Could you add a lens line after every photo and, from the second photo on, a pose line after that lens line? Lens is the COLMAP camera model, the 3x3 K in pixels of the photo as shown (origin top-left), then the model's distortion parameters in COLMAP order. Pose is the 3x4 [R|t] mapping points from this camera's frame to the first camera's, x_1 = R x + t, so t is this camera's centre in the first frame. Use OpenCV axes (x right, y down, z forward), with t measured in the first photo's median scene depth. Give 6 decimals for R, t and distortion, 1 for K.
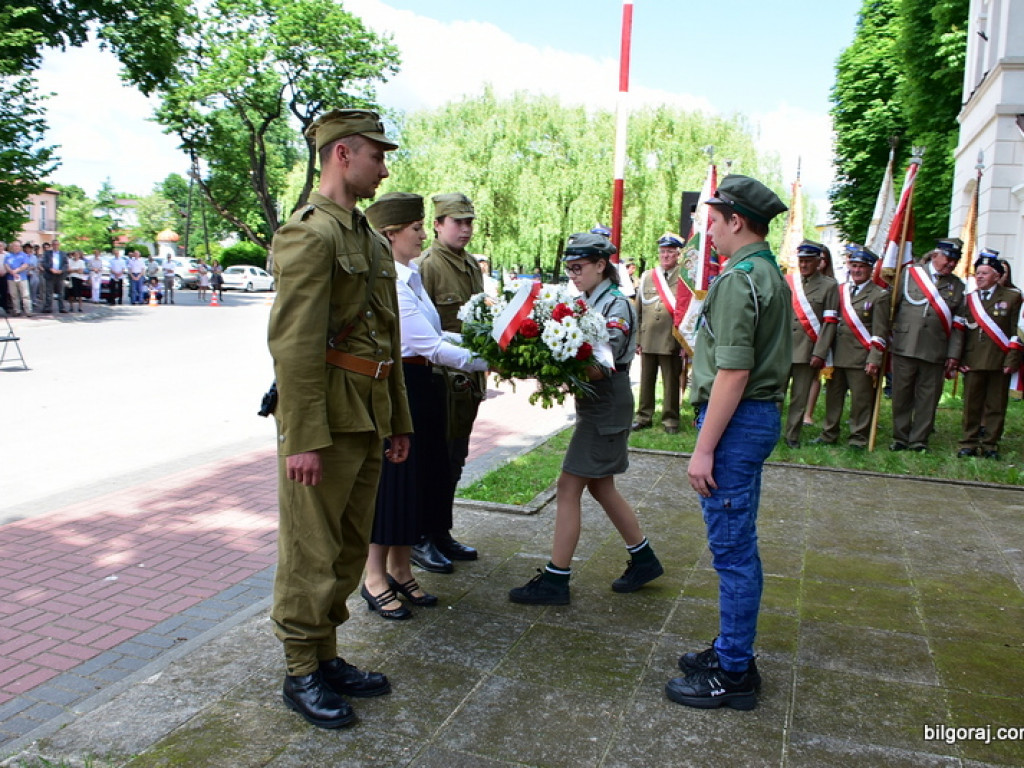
lens RADIAL K [[867.3, 0, 517.1], [0, 867.3, 399.3], [0, 0, 1]] dist [-0.036069, -0.025586]
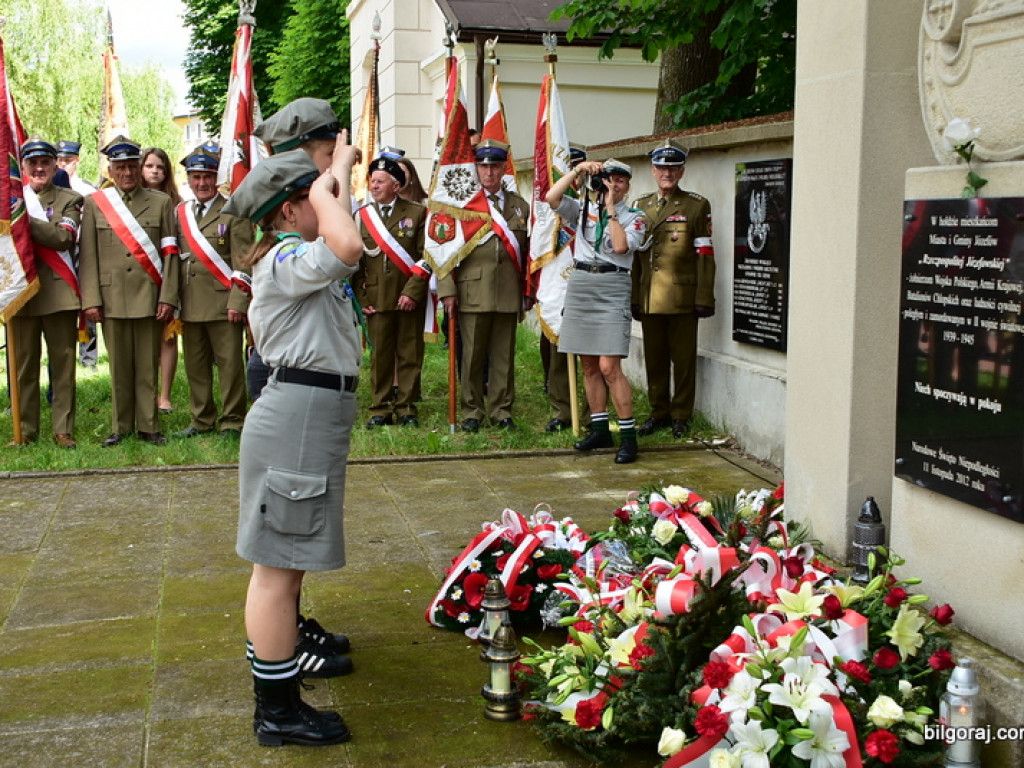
lens RADIAL K [[1363.0, 0, 511.6], [0, 1363.0, 409.1], [0, 0, 1]] dist [-0.001040, 0.000000]
pose [[0.845881, -0.113197, 0.521222, 0.004837], [0.106594, 0.993383, 0.042750, 0.012370], [-0.522612, 0.019398, 0.852350, -0.067097]]
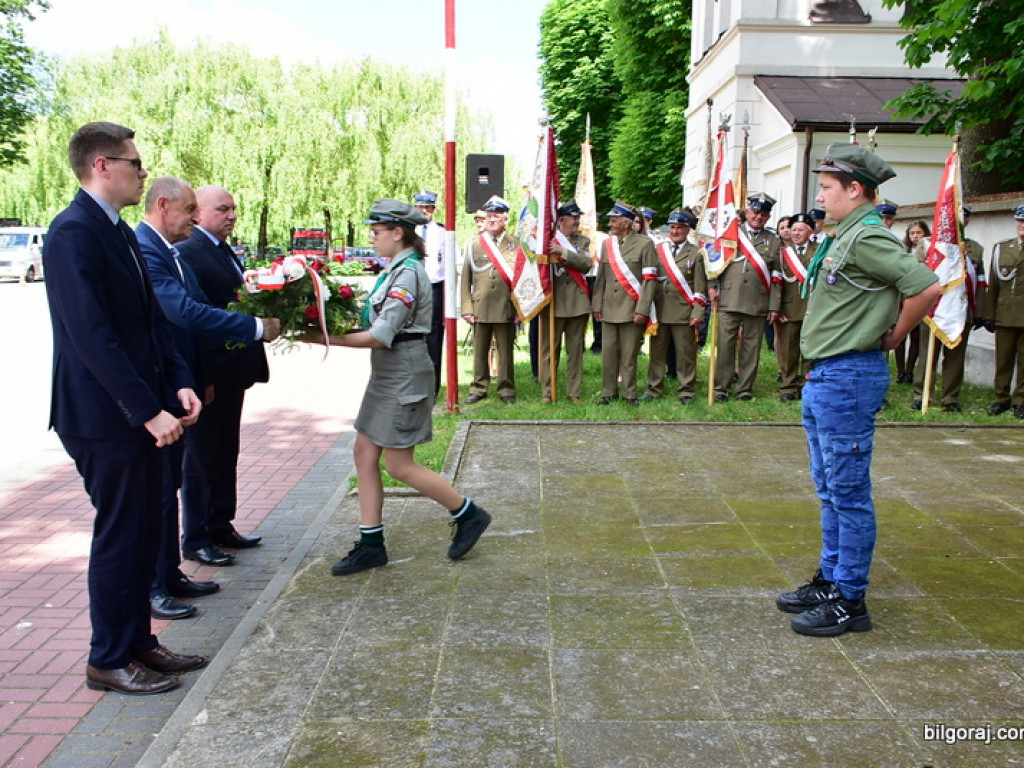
lens RADIAL K [[929.6, 0, 505.9], [0, 929.6, 393.4], [0, 0, 1]] dist [0.012285, -0.027049]
pose [[0.947858, -0.079949, 0.308503, -0.162252], [0.074294, 0.996783, 0.030052, -0.003735], [-0.309914, -0.005565, 0.950748, 0.001736]]
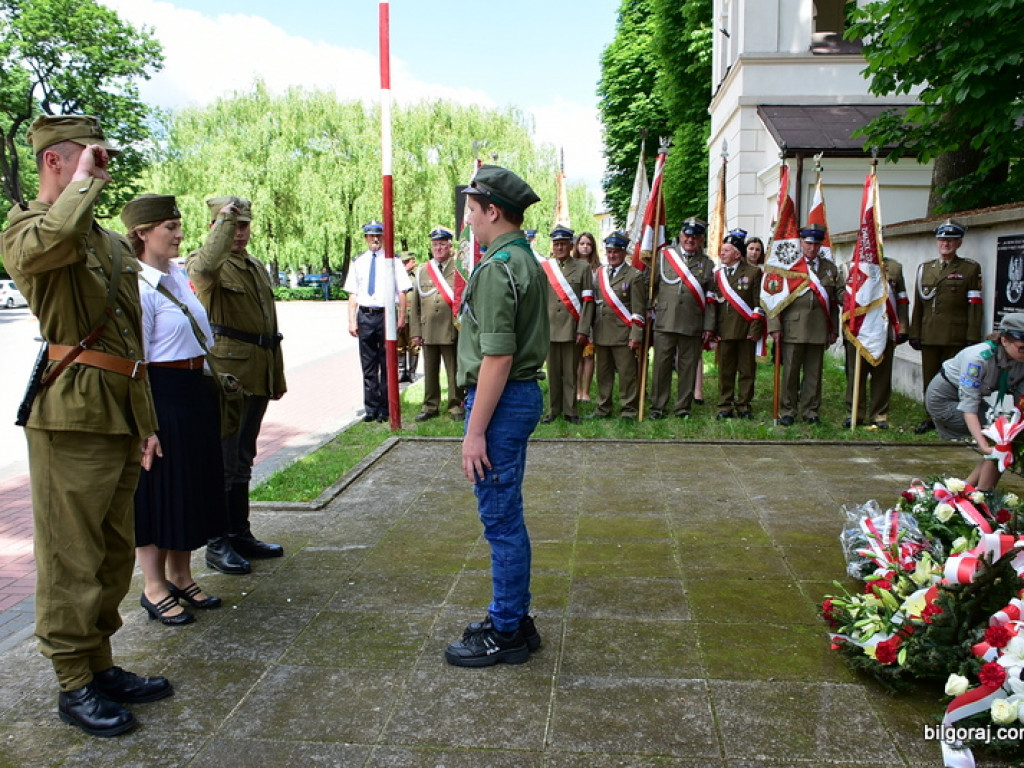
lens RADIAL K [[867.3, 0, 510.8], [0, 867.3, 400.5], [0, 0, 1]] dist [-0.036069, -0.025586]
pose [[0.972896, -0.077676, 0.217806, 0.017408], [0.076328, 0.996976, 0.014607, 0.006075], [-0.218282, 0.002413, 0.975883, -0.022357]]
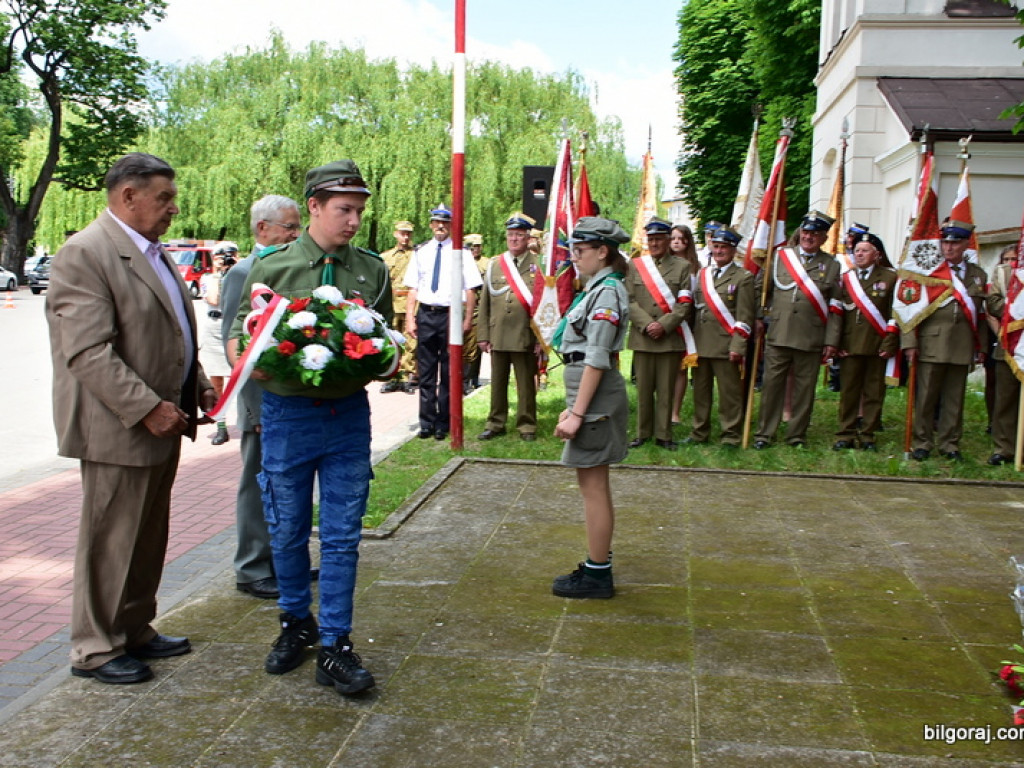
lens RADIAL K [[1027.5, 0, 508.3], [0, 1027.5, 401.6], [0, 0, 1]] dist [-0.014697, 0.000000]
pose [[0.983340, -0.041786, 0.176907, -0.026948], [0.043133, 0.999062, -0.003776, 0.003270], [-0.176584, 0.011344, 0.984220, -0.029695]]
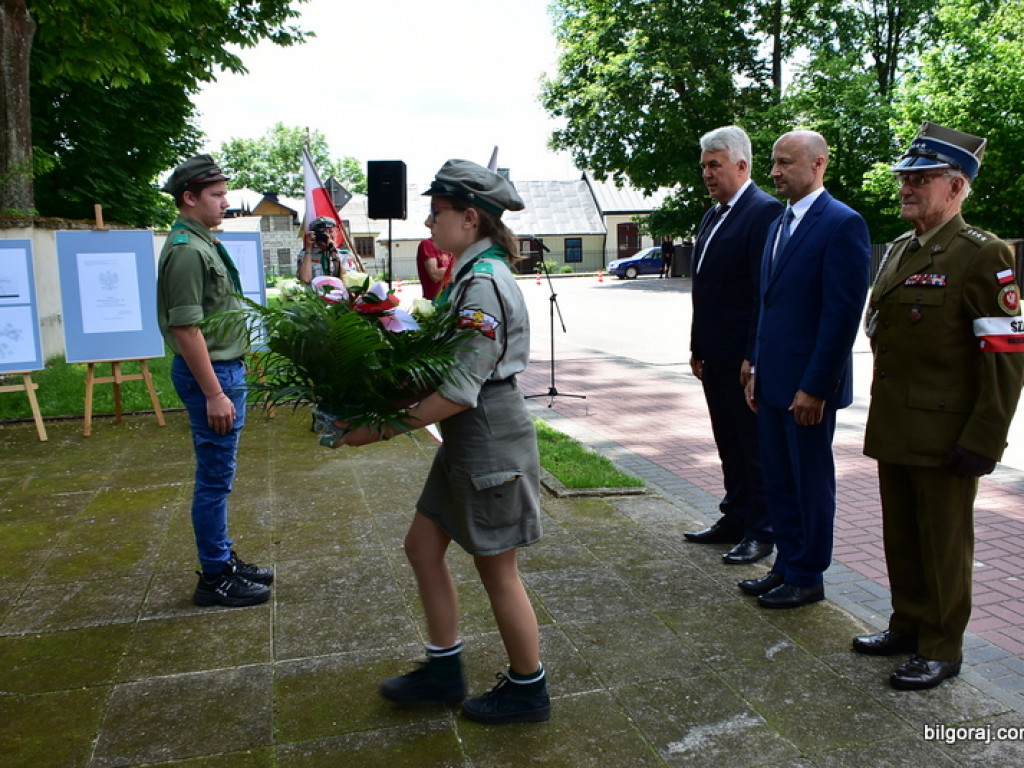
lens RADIAL K [[867.3, 0, 505.2], [0, 867.3, 381.7], [0, 0, 1]] dist [-0.036069, -0.025586]
pose [[-0.823875, 0.073006, -0.562050, 0.268495], [-0.086180, 0.964002, 0.251543, -0.101402], [0.560181, 0.255678, -0.787925, 0.782433]]
